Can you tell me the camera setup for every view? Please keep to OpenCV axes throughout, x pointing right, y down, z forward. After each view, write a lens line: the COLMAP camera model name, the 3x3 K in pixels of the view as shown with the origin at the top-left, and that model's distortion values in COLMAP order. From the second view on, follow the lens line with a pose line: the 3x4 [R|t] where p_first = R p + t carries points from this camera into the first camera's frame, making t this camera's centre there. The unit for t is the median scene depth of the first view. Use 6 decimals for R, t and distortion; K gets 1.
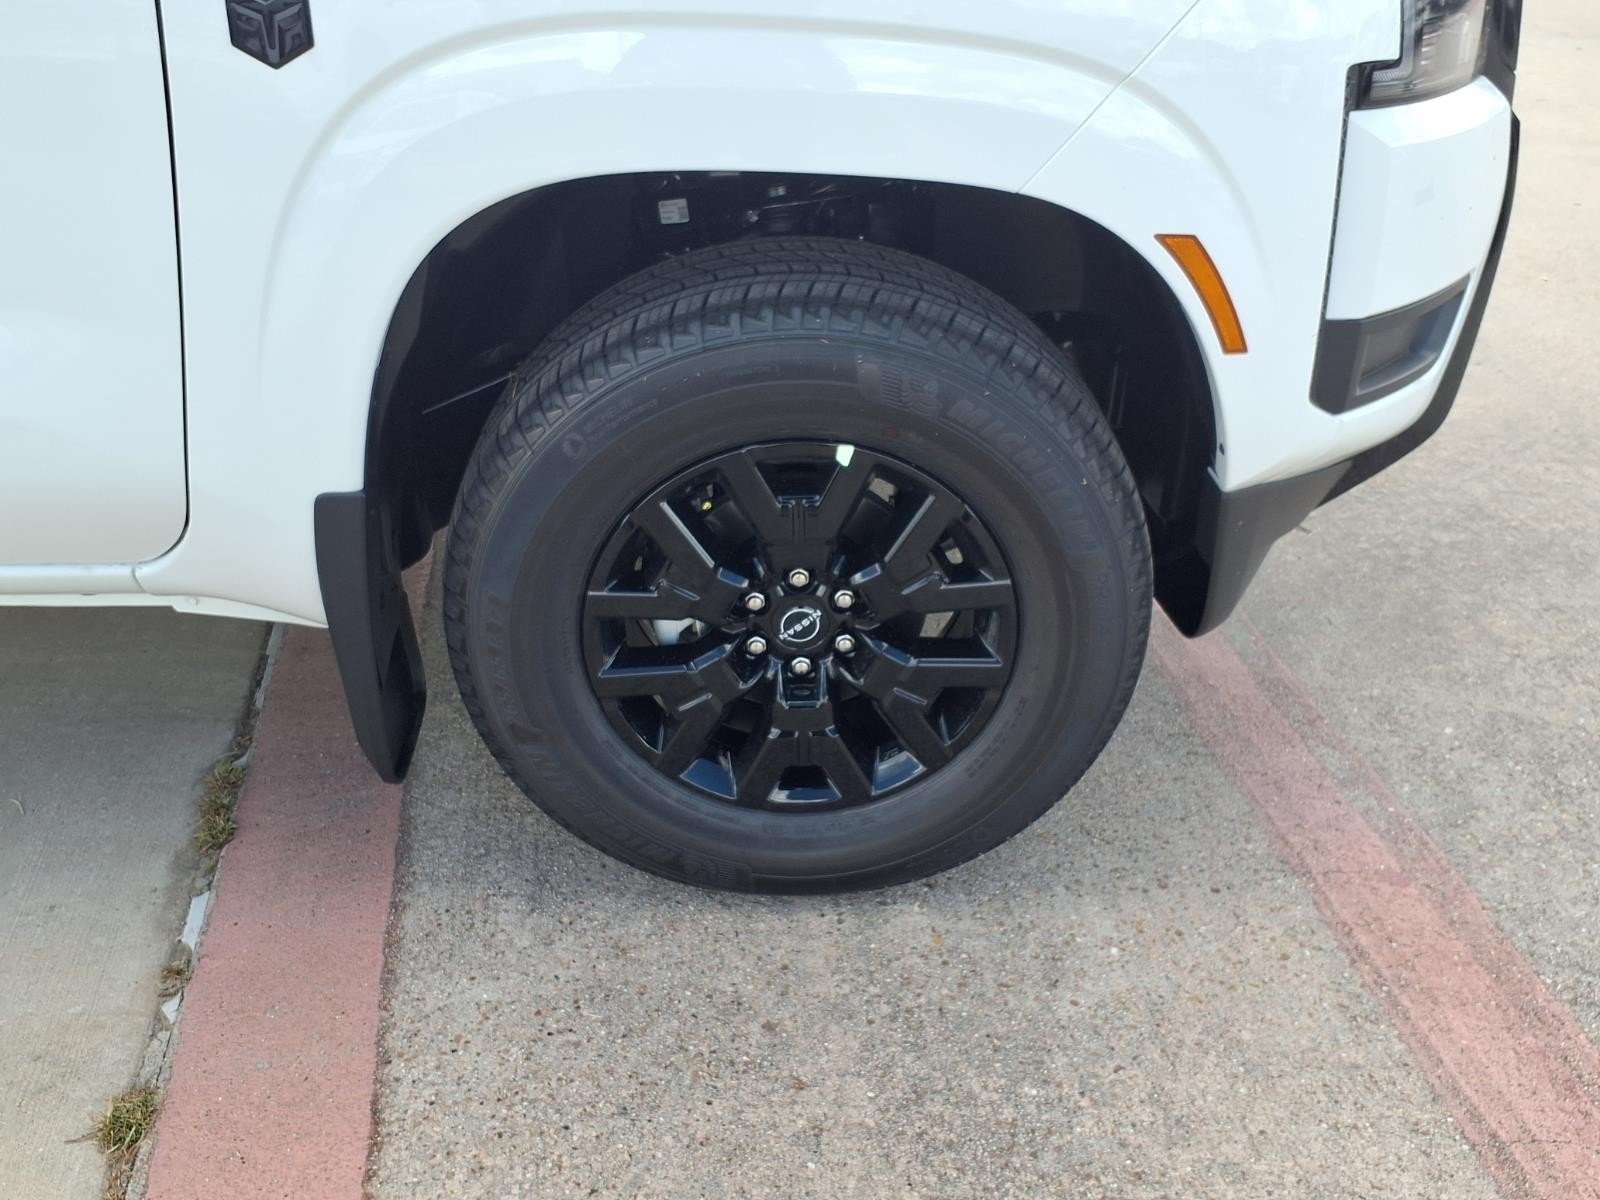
lens RADIAL K [[1538.8, 0, 814.8], [0, 1538.8, 611.4], [0, 0, 1]] dist [0.026974, 0.000000]
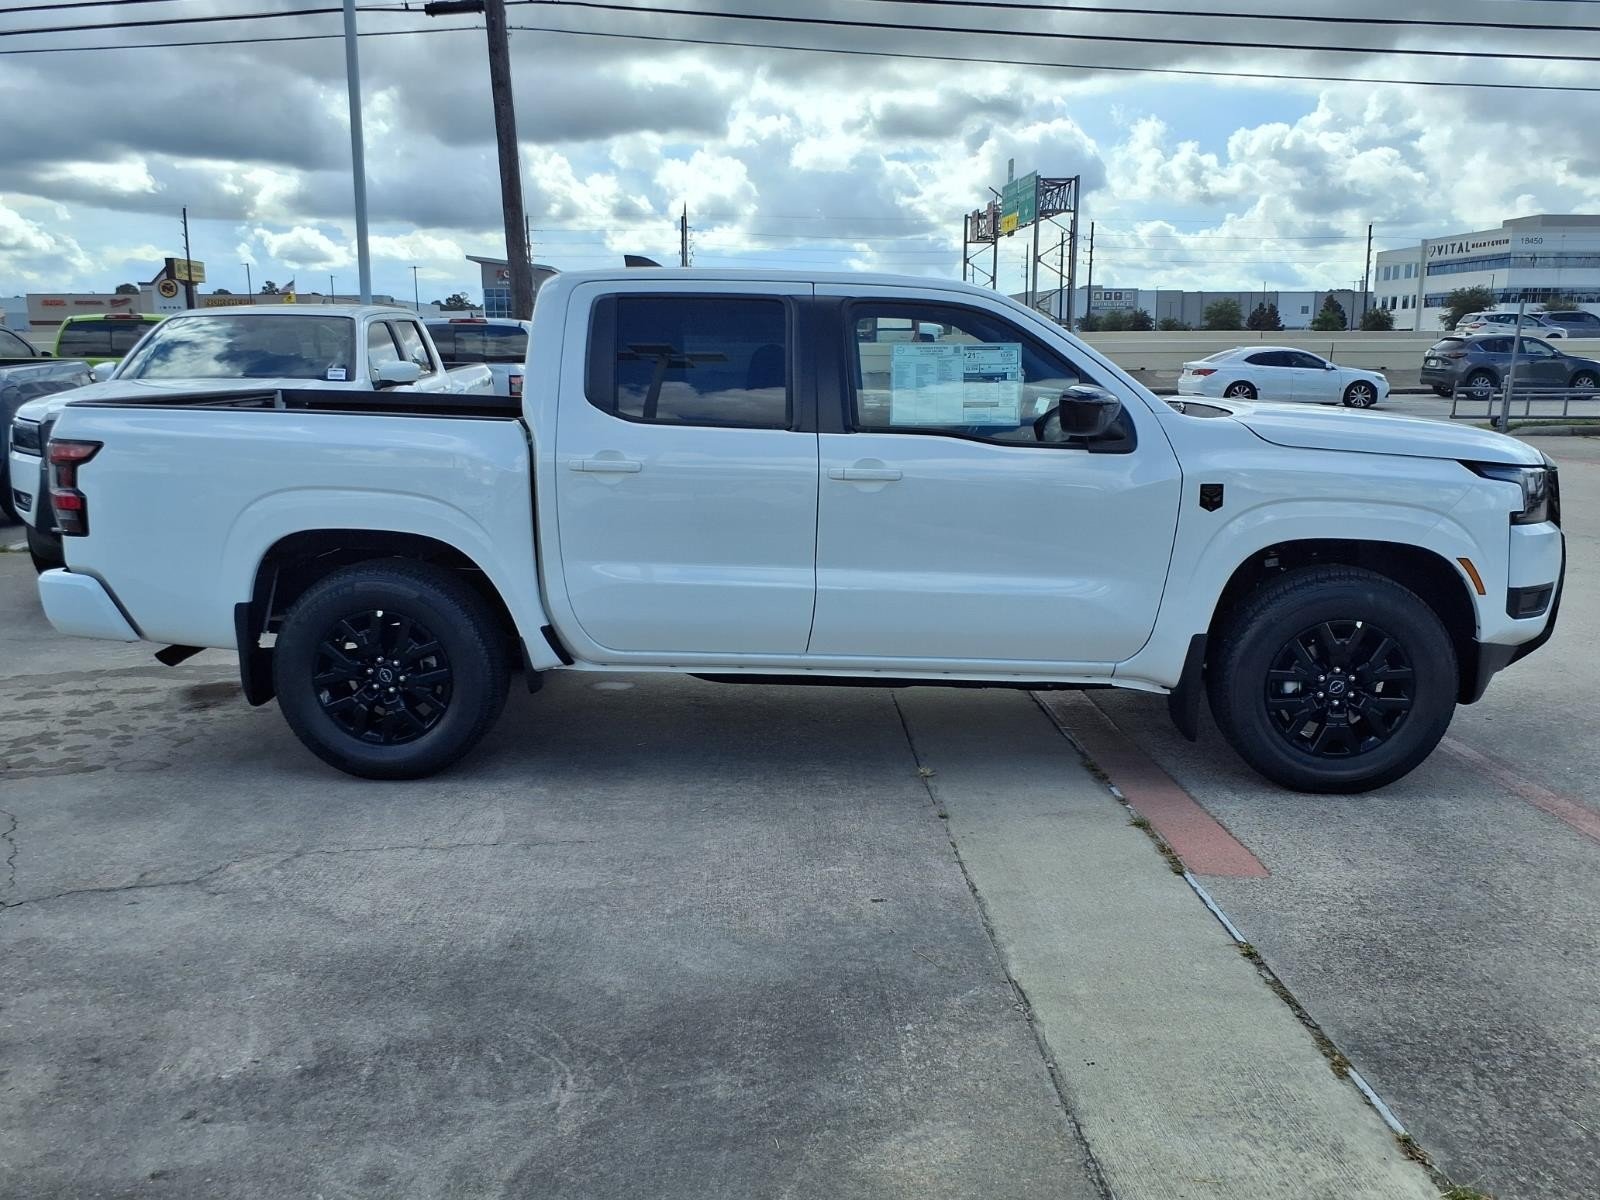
lens RADIAL K [[1310.5, 0, 836.7], [0, 1310.5, 600.3], [0, 0, 1]] dist [0.058058, -0.072836]
pose [[0.995590, 0.010004, -0.093277, -0.780785], [-0.039453, 0.946741, -0.319570, 0.747039], [0.085112, 0.321840, 0.942961, -1.653893]]
